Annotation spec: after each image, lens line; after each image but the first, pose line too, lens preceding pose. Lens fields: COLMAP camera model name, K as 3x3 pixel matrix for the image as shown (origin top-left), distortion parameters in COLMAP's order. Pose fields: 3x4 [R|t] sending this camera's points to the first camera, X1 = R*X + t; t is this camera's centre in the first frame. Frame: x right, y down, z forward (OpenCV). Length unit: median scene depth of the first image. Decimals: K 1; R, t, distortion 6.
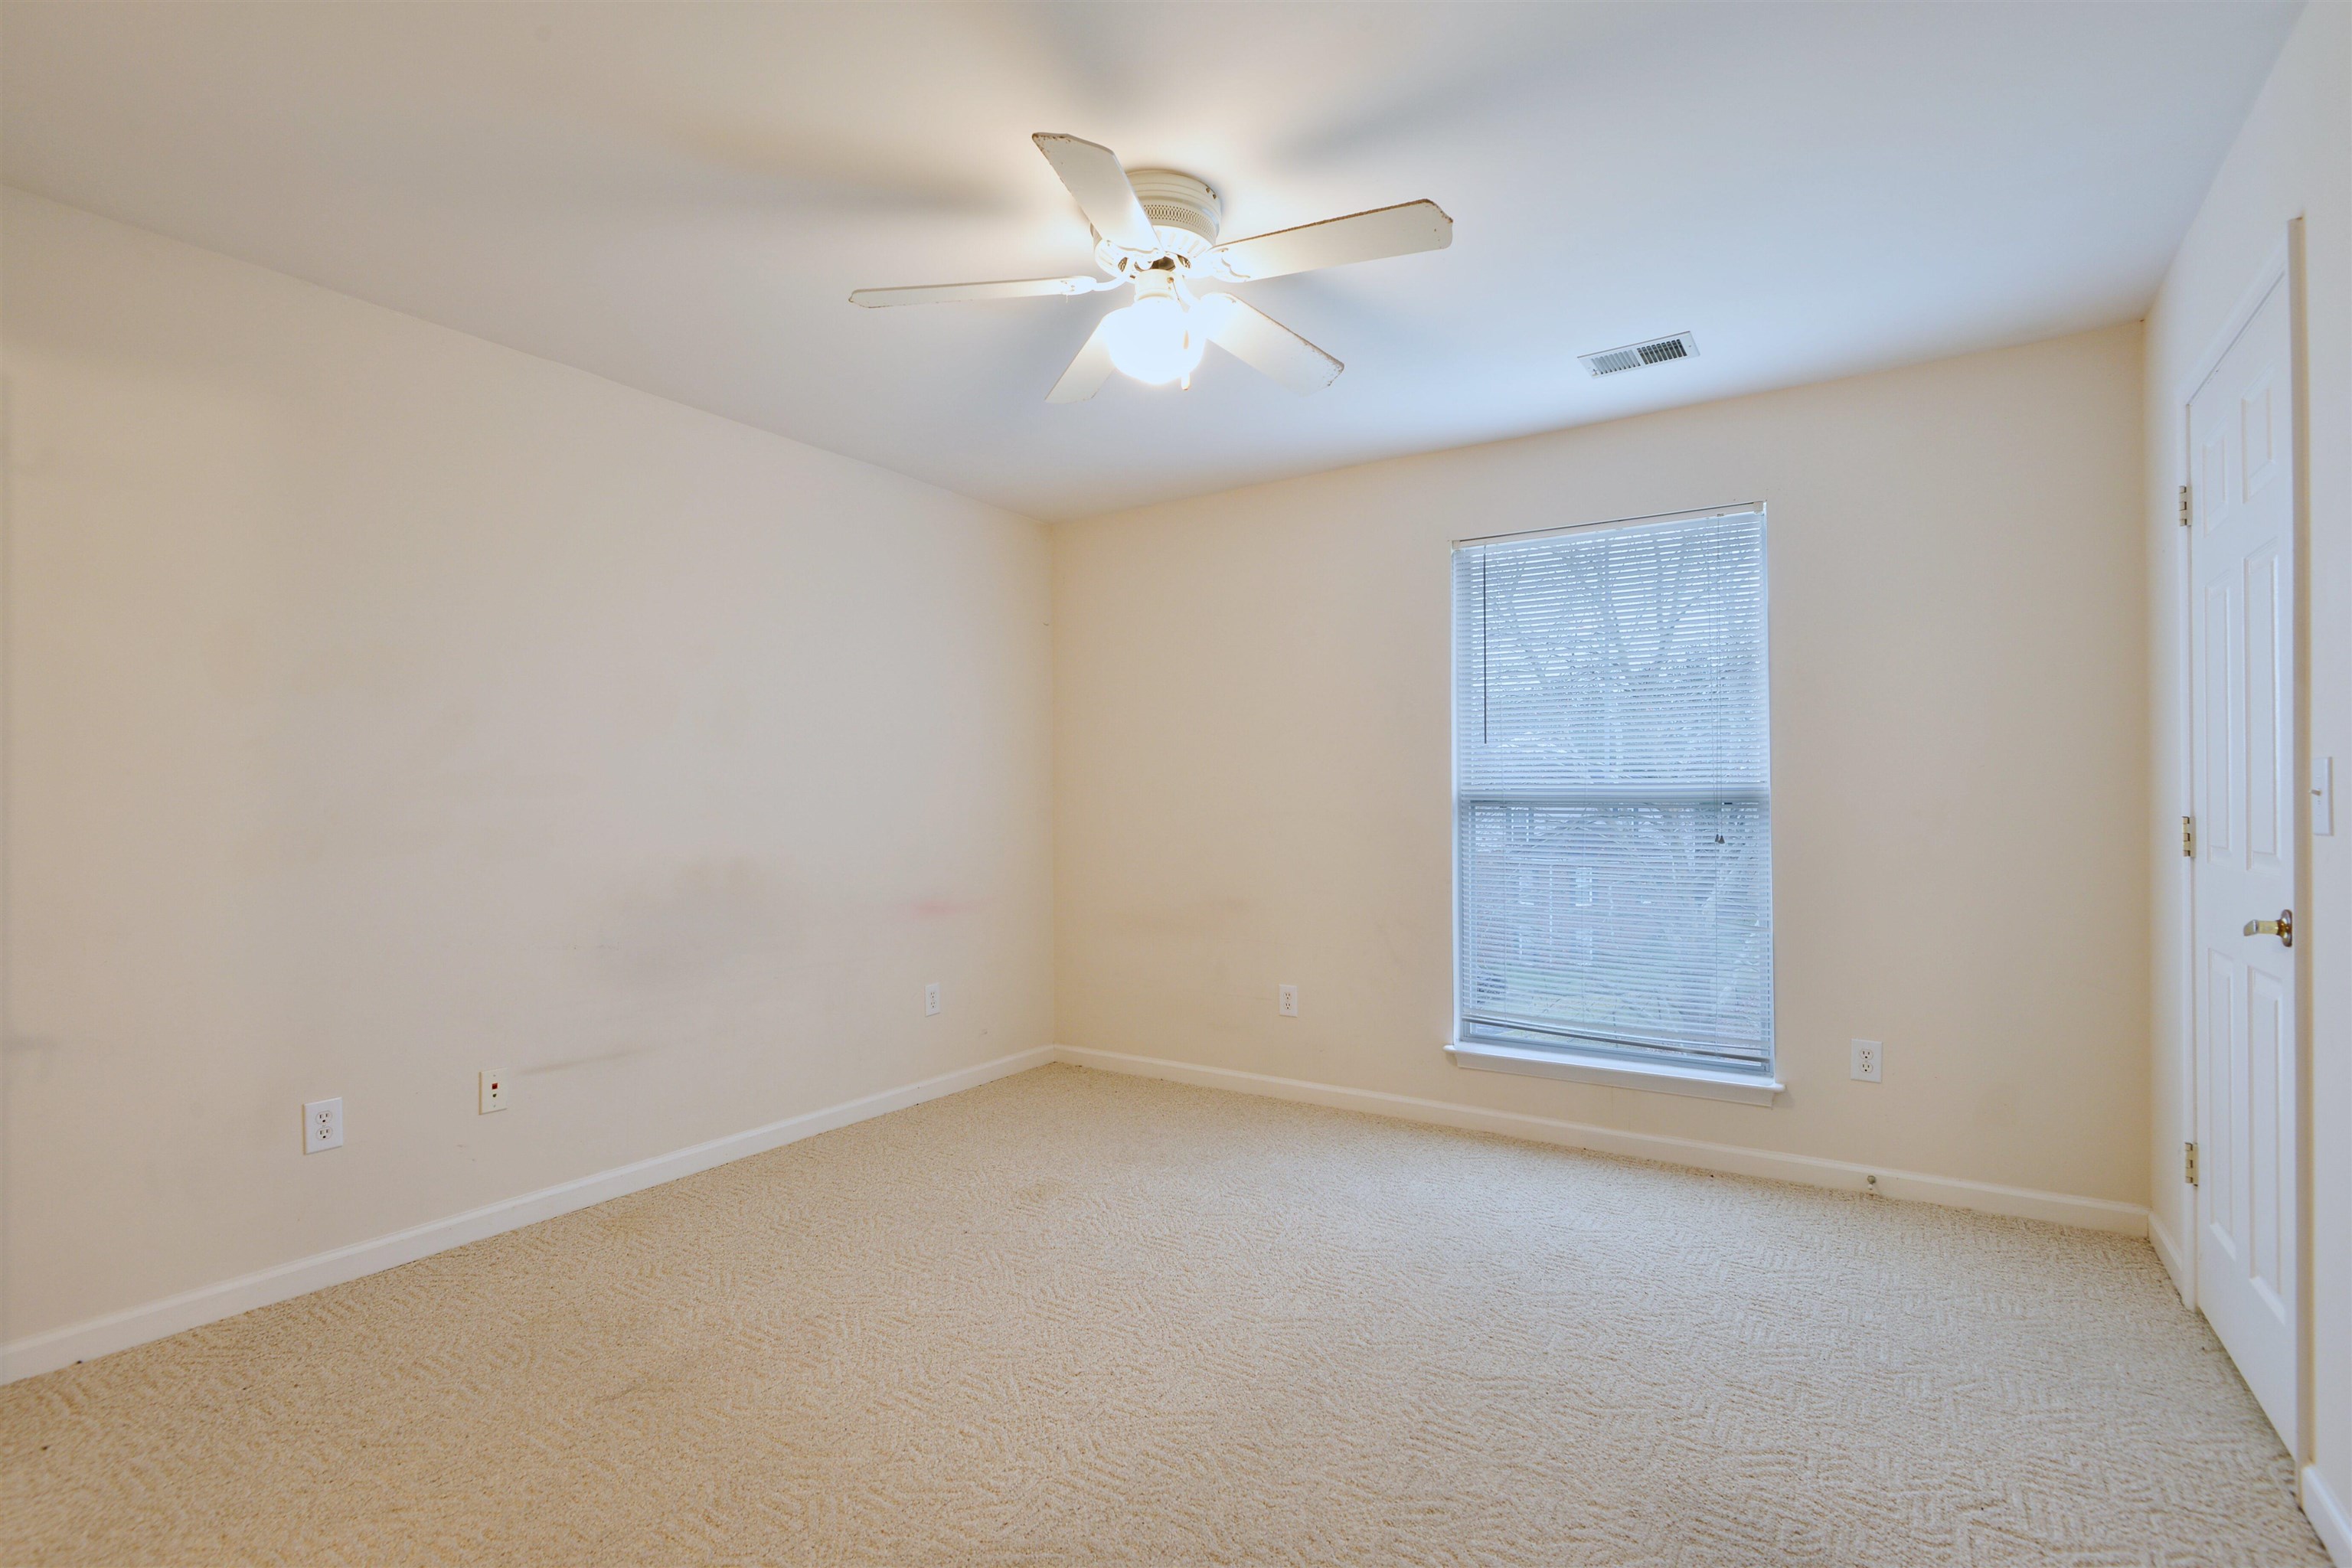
lens RADIAL K [[1107.6, 0, 1176.0], [0, 1107.6, 796.7], [0, 0, 1]] dist [-0.000434, -0.007853]
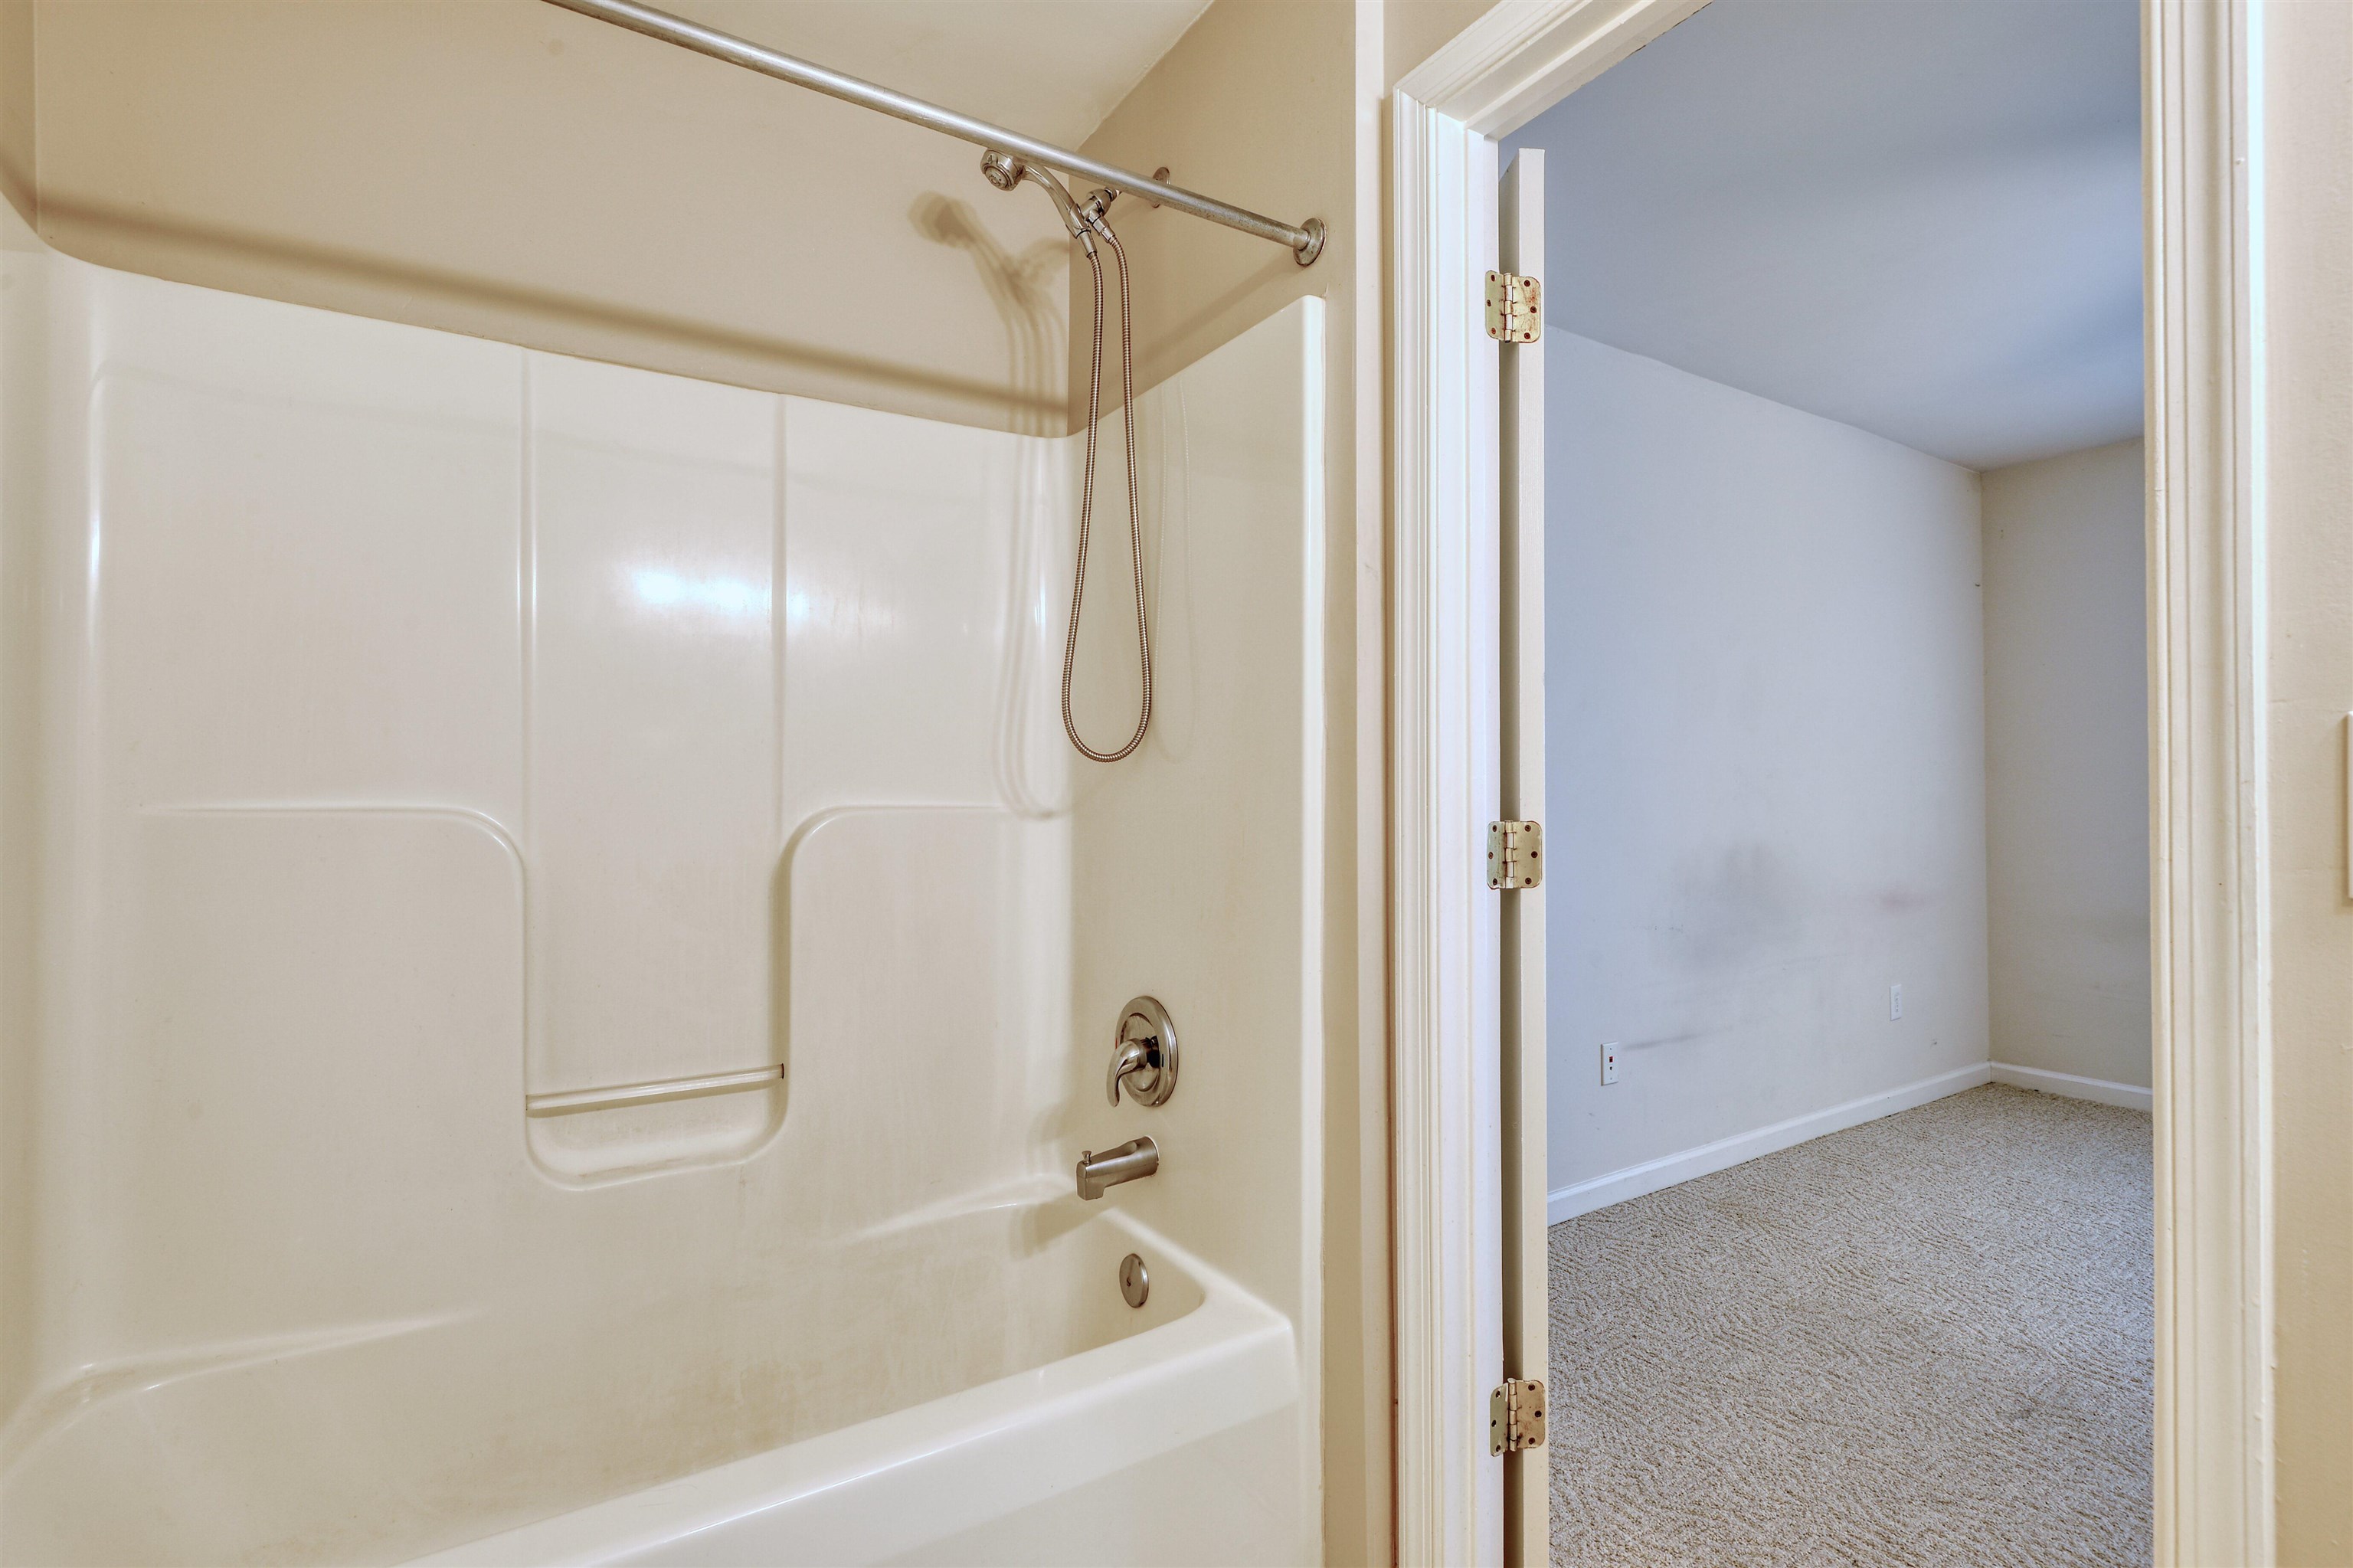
lens RADIAL K [[1108.1, 0, 1181.4], [0, 1108.1, 774.0], [0, 0, 1]] dist [-0.000434, -0.007853]
pose [[0.912913, 0.002485, -0.408146, -0.461916], [-0.004034, 0.999988, -0.002934, -0.000400], [0.408133, 0.004325, 0.912912, -0.092217]]
